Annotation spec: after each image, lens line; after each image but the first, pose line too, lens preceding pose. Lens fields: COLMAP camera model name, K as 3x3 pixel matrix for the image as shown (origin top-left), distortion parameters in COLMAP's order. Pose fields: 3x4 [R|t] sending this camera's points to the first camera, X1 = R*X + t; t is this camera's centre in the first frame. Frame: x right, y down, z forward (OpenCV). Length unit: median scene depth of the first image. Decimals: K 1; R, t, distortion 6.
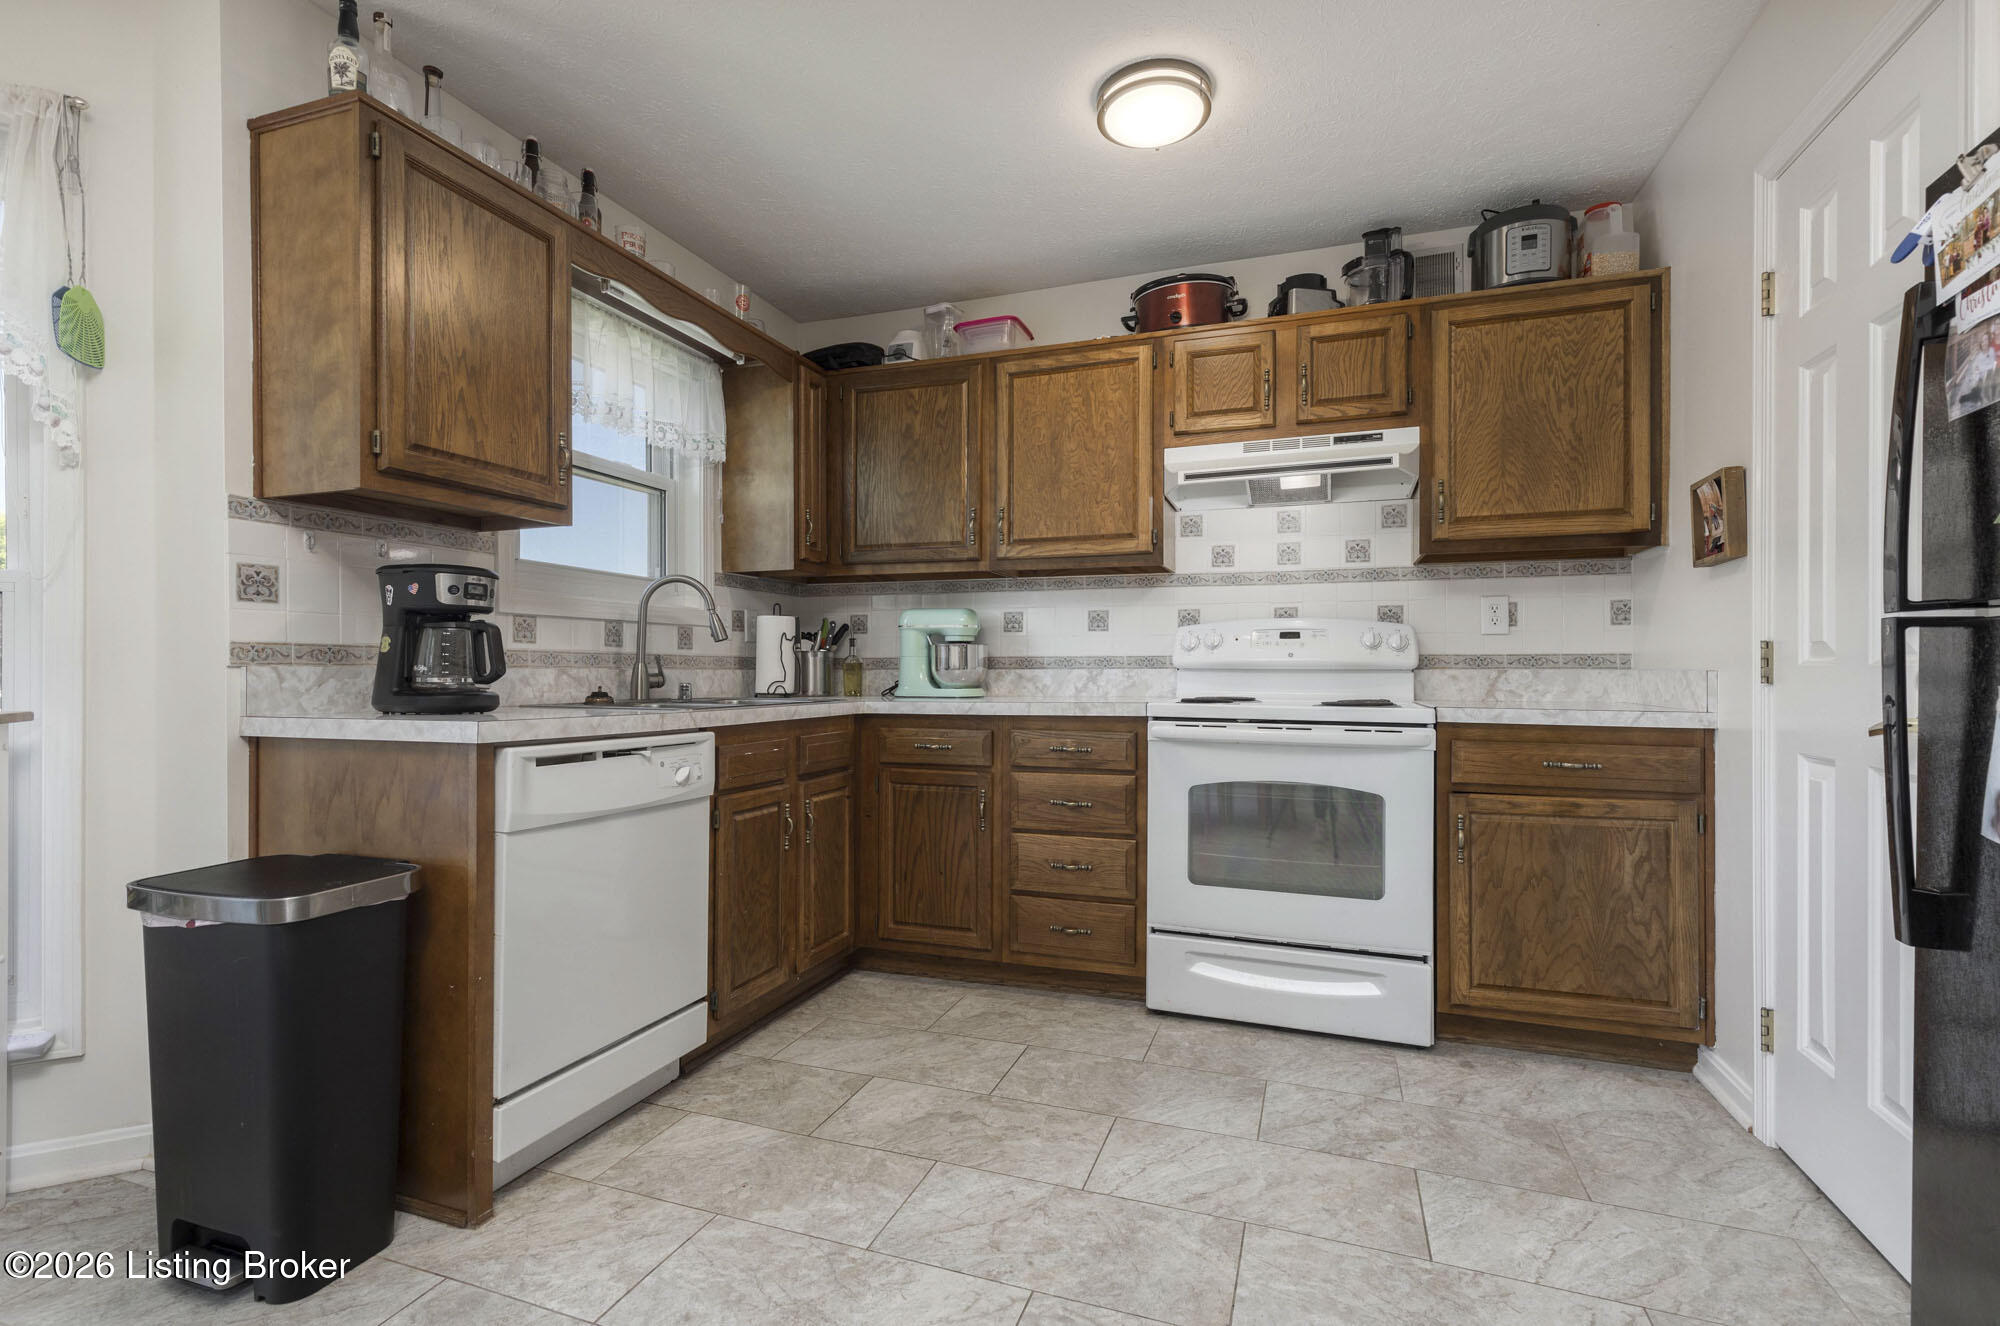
lens RADIAL K [[915.3, 0, 1001.5], [0, 915.3, 665.6], [0, 0, 1]] dist [0.009248, -0.001721]
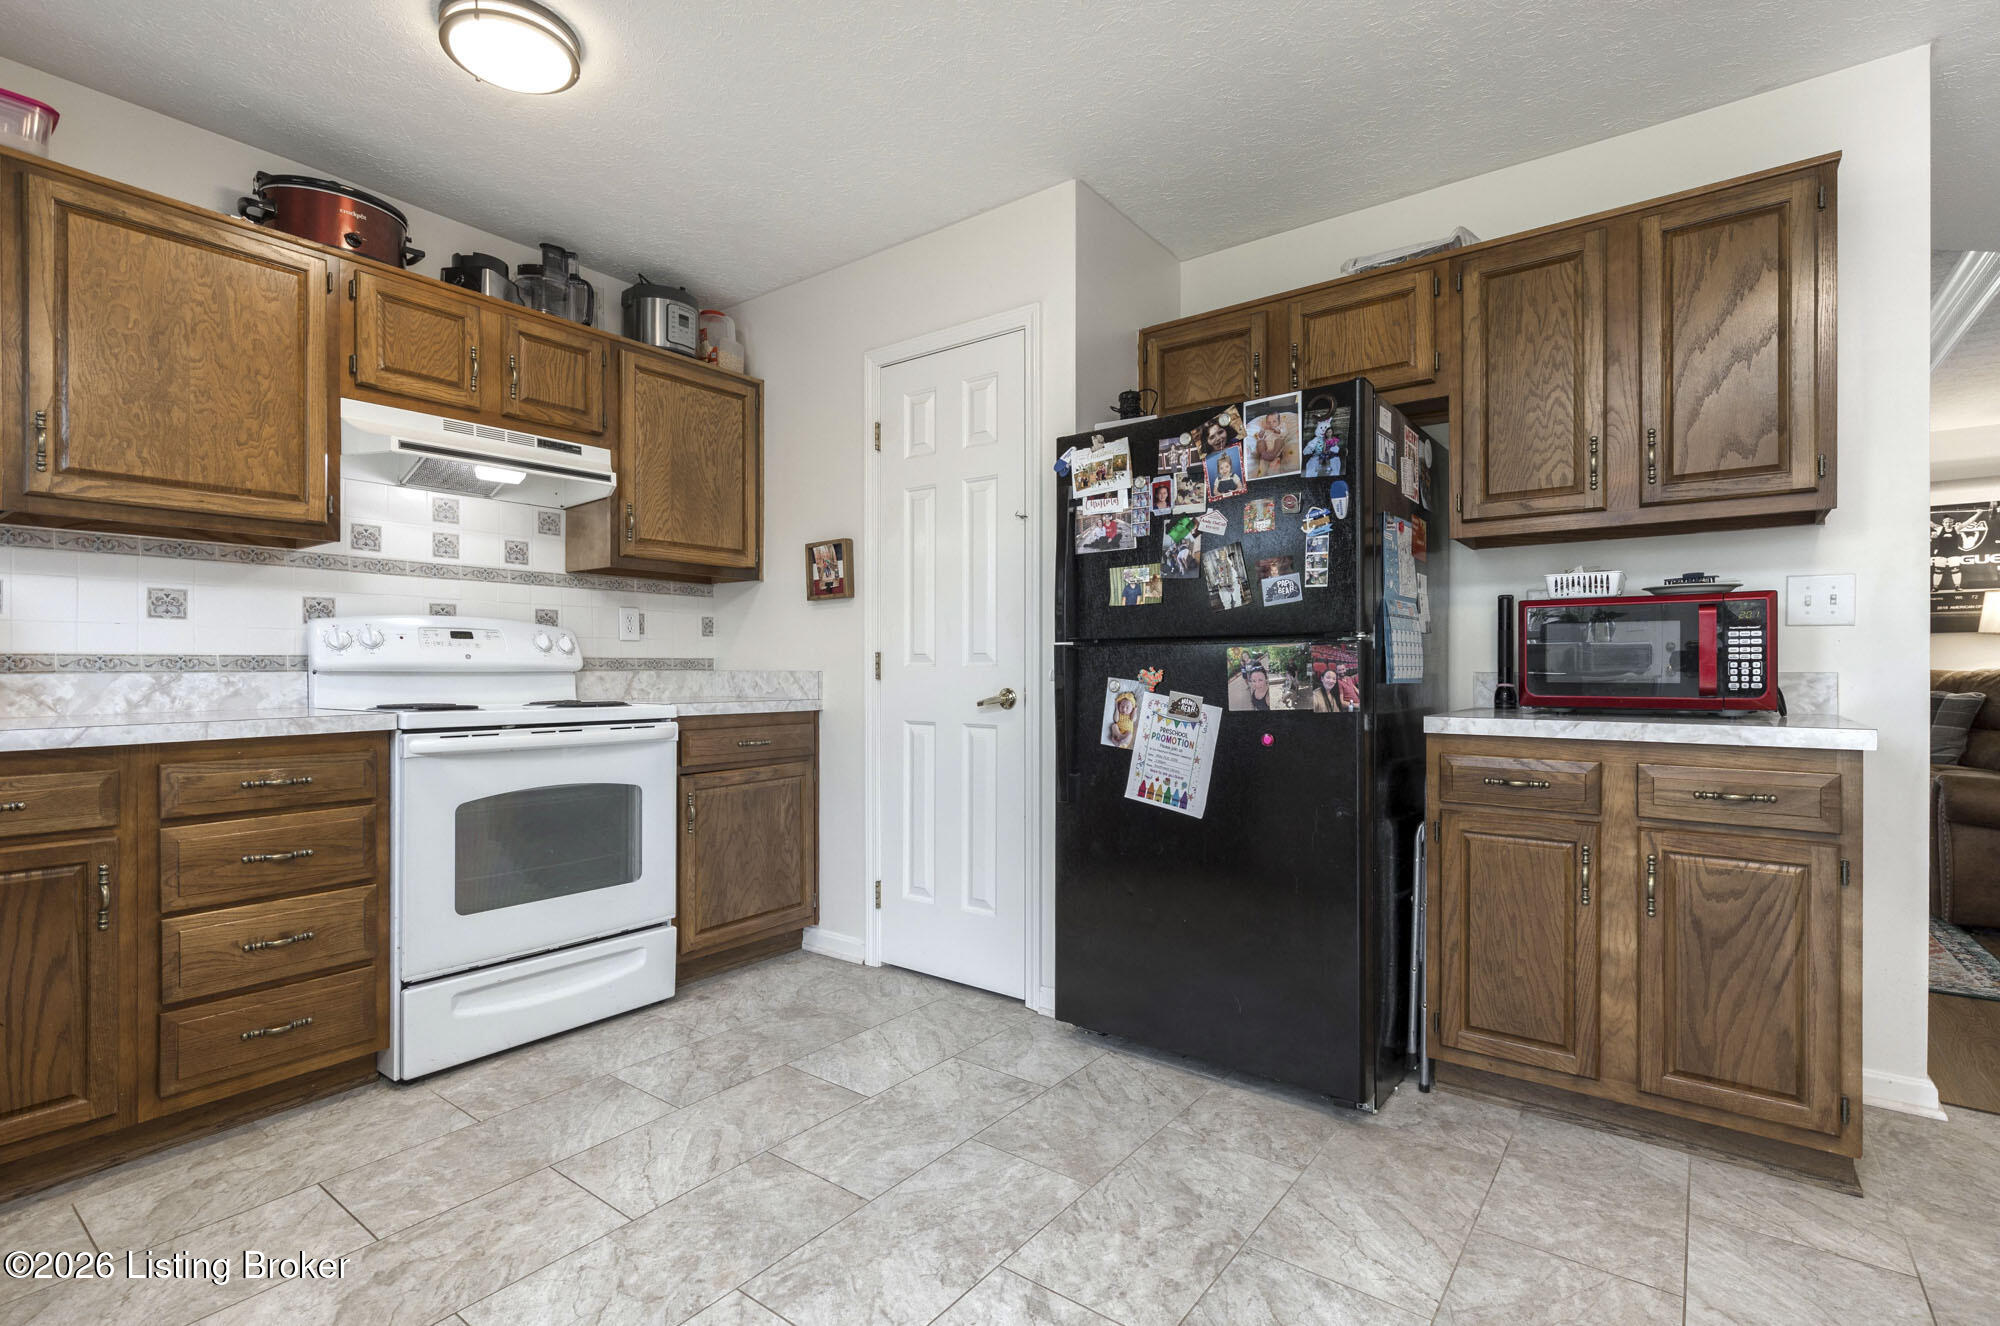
lens RADIAL K [[915.3, 0, 997.3], [0, 915.3, 667.1], [0, 0, 1]] dist [0.009248, -0.001721]
pose [[0.306152, 0.000472, 0.951982, -0.457848], [-0.000125, 1.000000, -0.000455, -0.000448], [-0.951983, 0.000020, 0.306152, 0.228702]]
